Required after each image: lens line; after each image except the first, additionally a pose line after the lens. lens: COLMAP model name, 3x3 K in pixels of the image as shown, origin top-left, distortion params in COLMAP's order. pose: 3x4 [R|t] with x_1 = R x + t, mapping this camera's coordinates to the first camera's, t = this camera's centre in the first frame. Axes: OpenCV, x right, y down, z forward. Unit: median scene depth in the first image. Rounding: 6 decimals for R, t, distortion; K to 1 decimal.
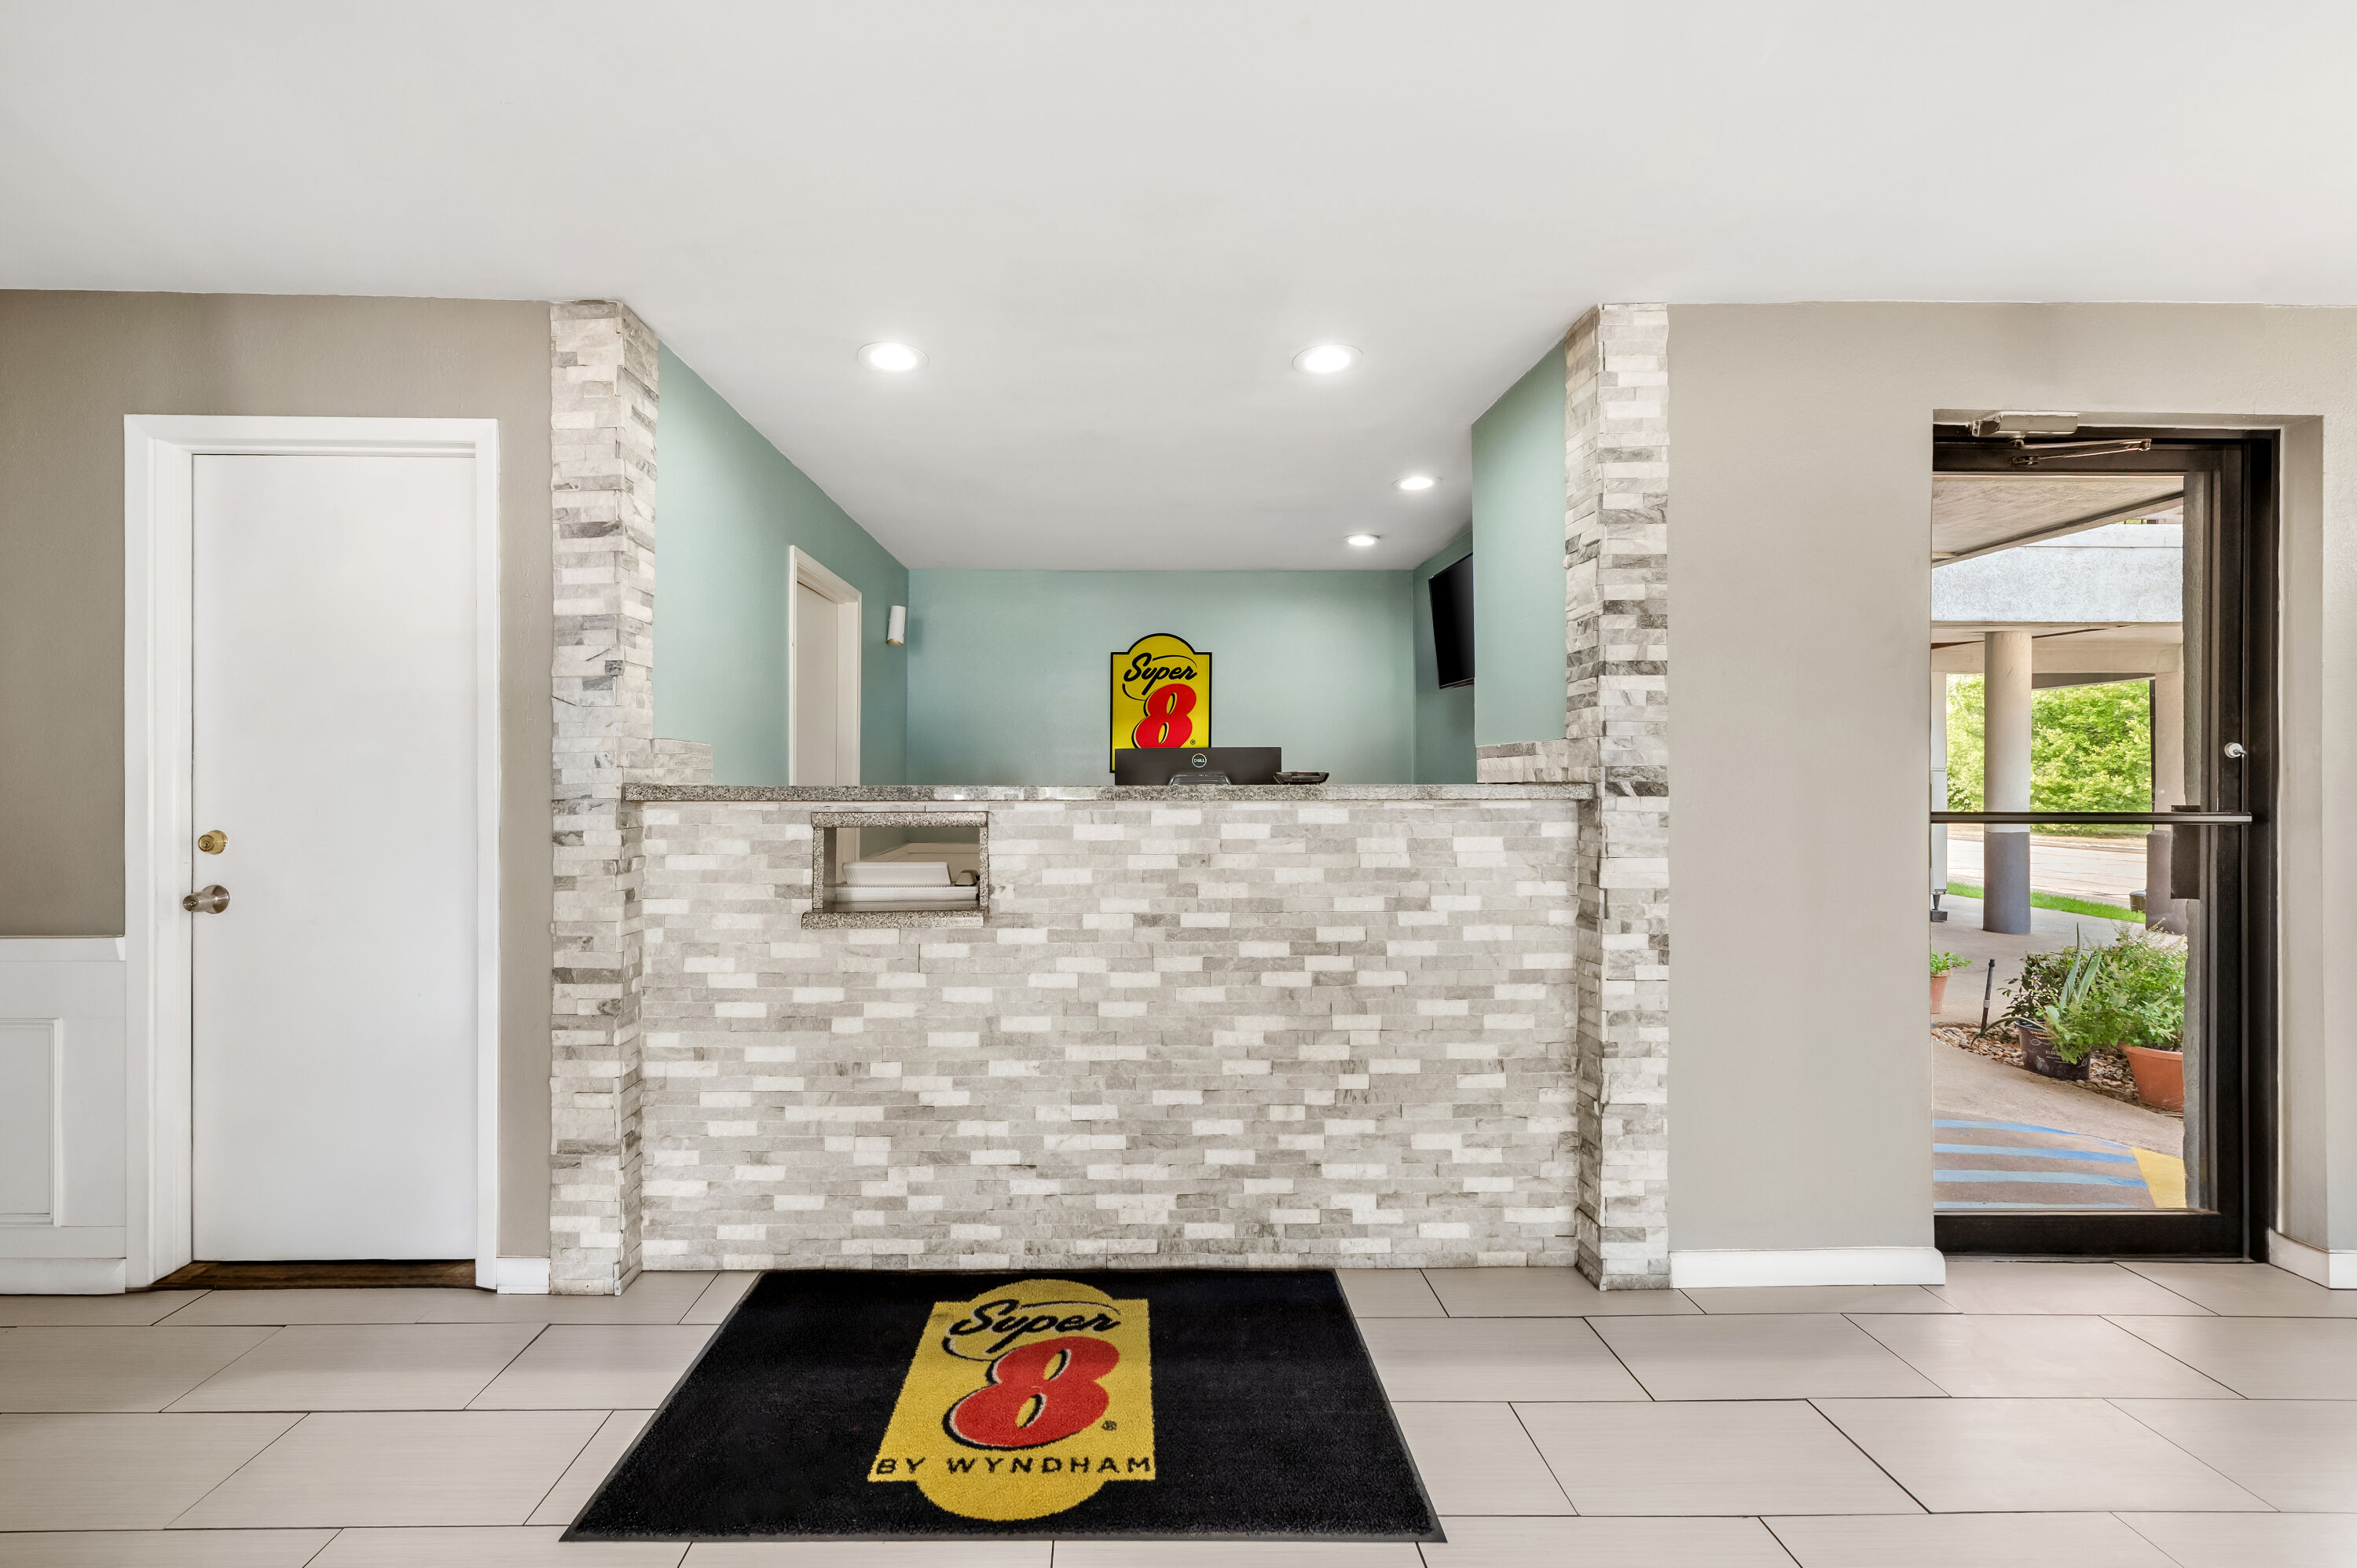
lens RADIAL K [[967.3, 0, 1139.3], [0, 967.3, 770.2], [0, 0, 1]] dist [0.002672, 0.000162]
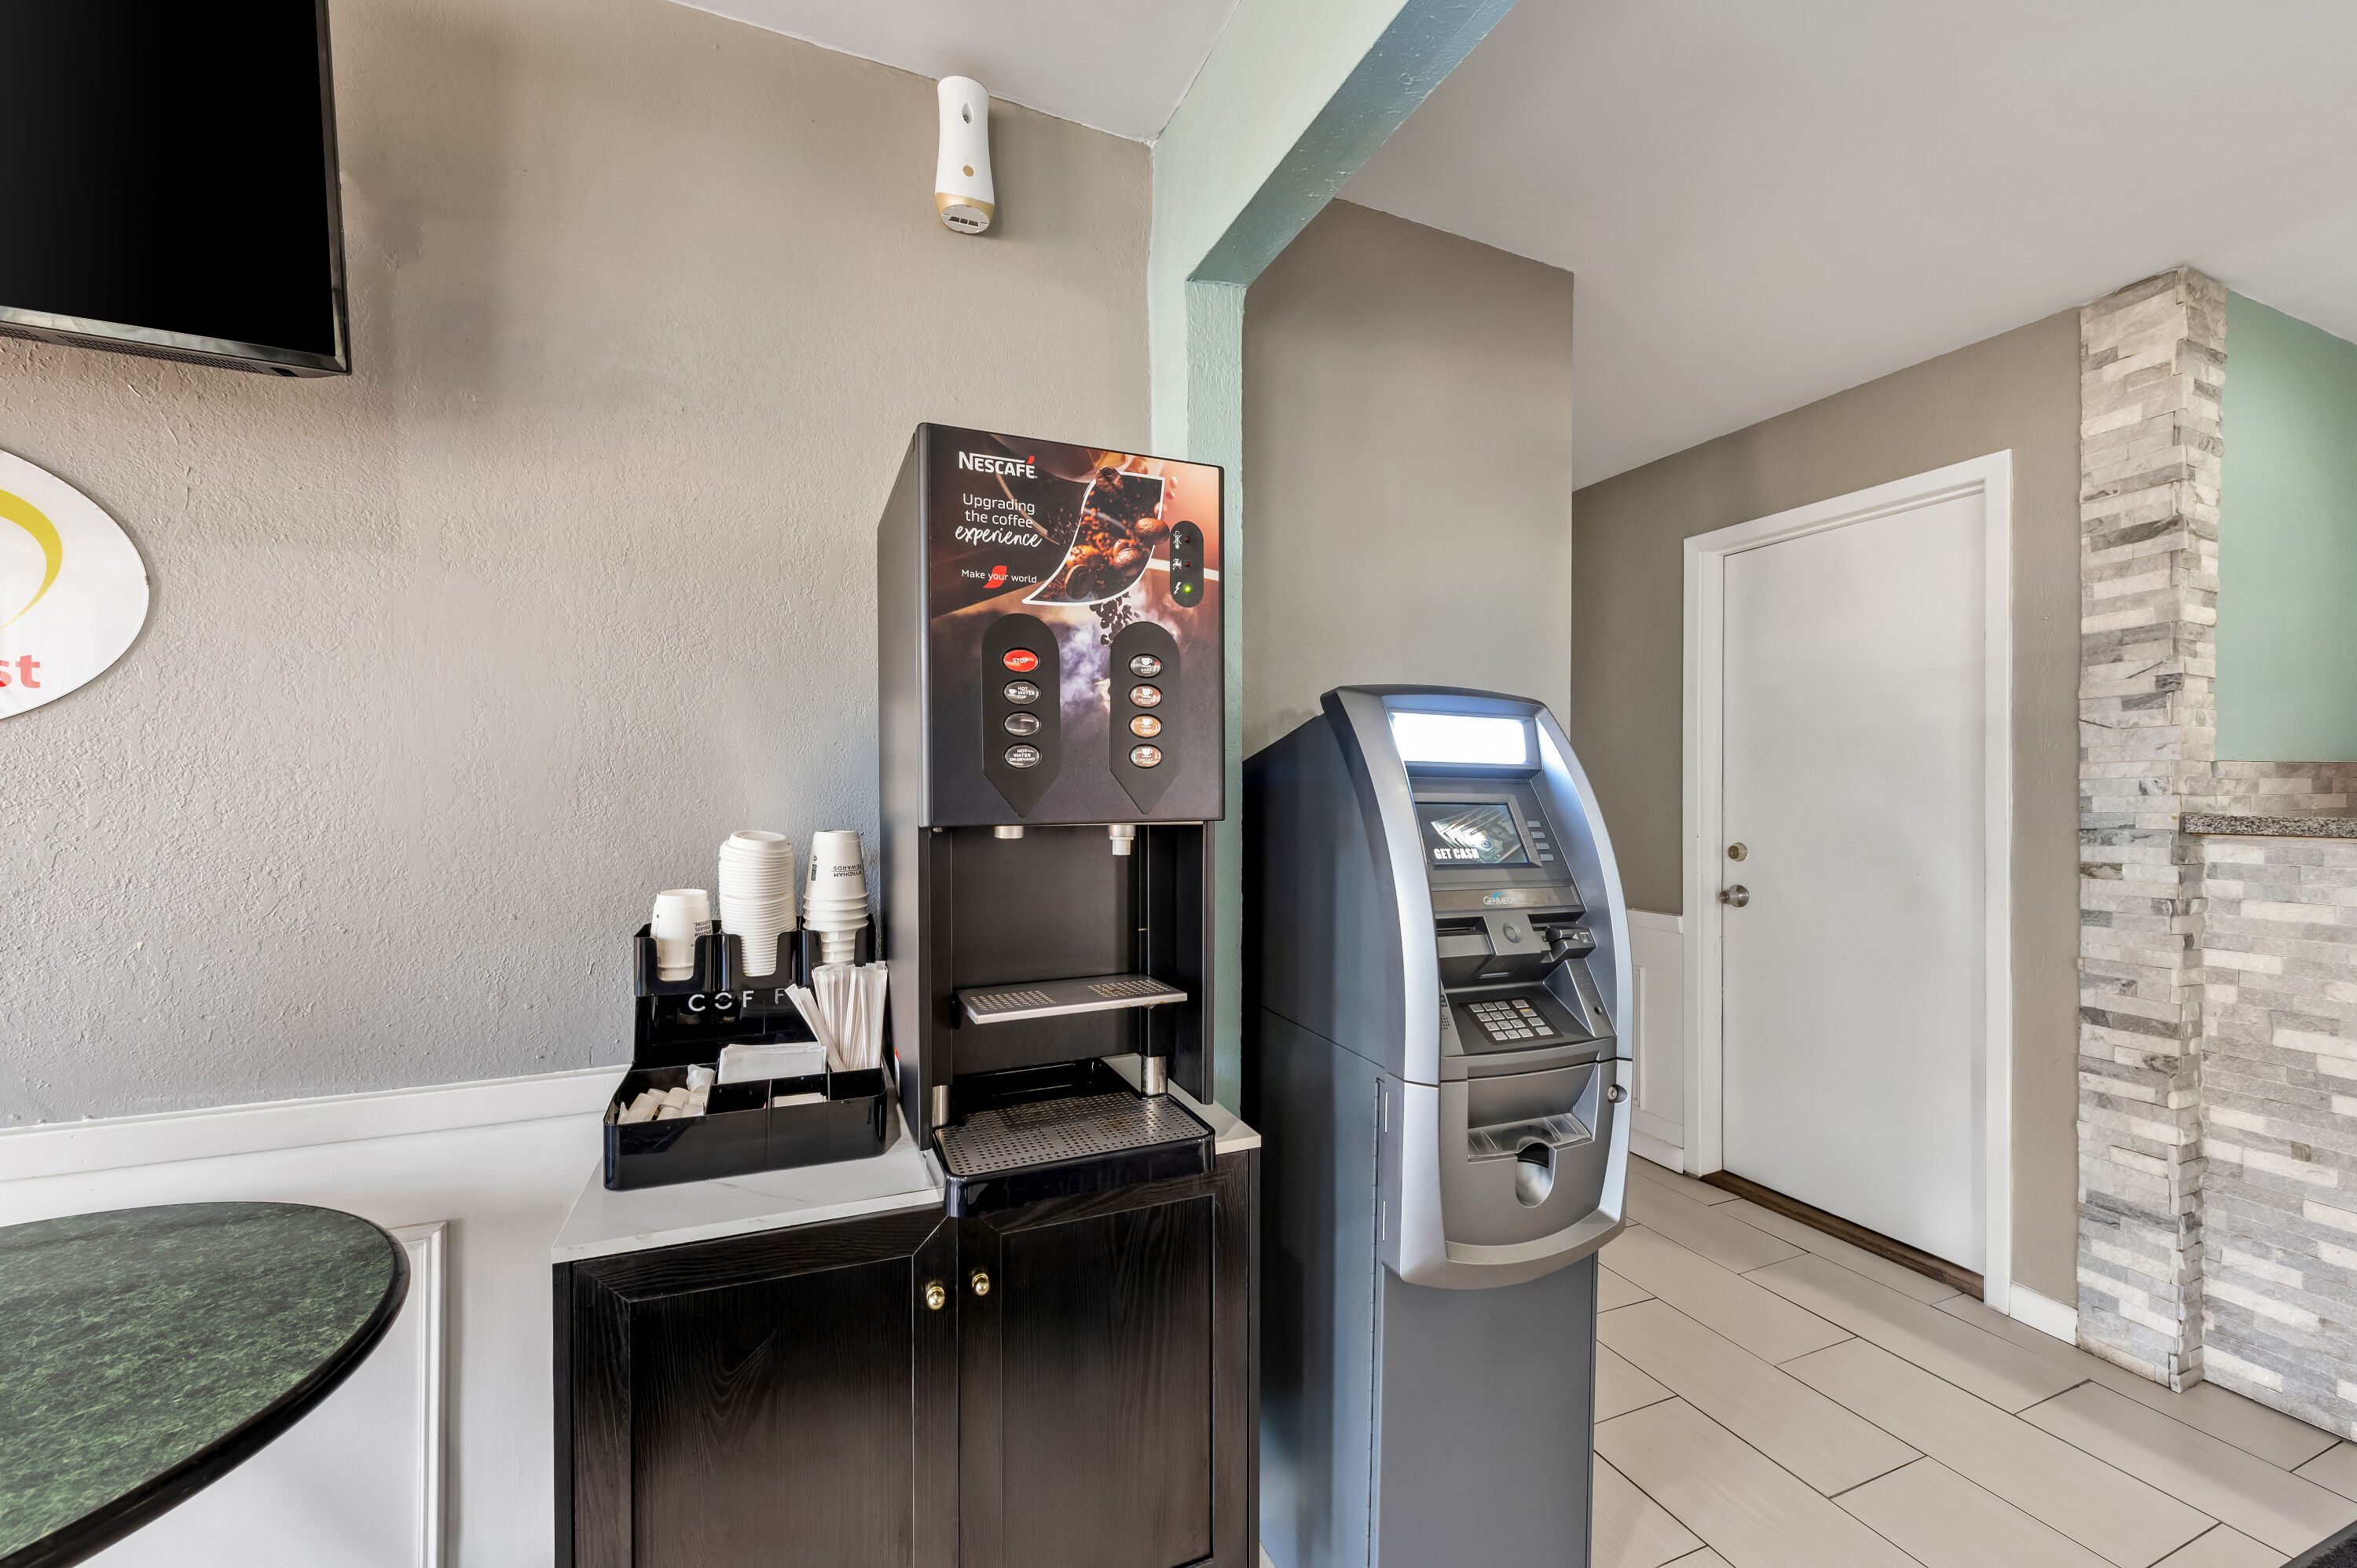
lens RADIAL K [[925.8, 0, 1175.2], [0, 925.8, 793.7], [0, 0, 1]] dist [-0.000089, -0.000084]
pose [[0.364474, 0.001436, -0.931213, -0.083823], [-0.003649, 0.999993, 0.000113, -0.000712], [0.931207, 0.003357, 0.364476, -0.157583]]
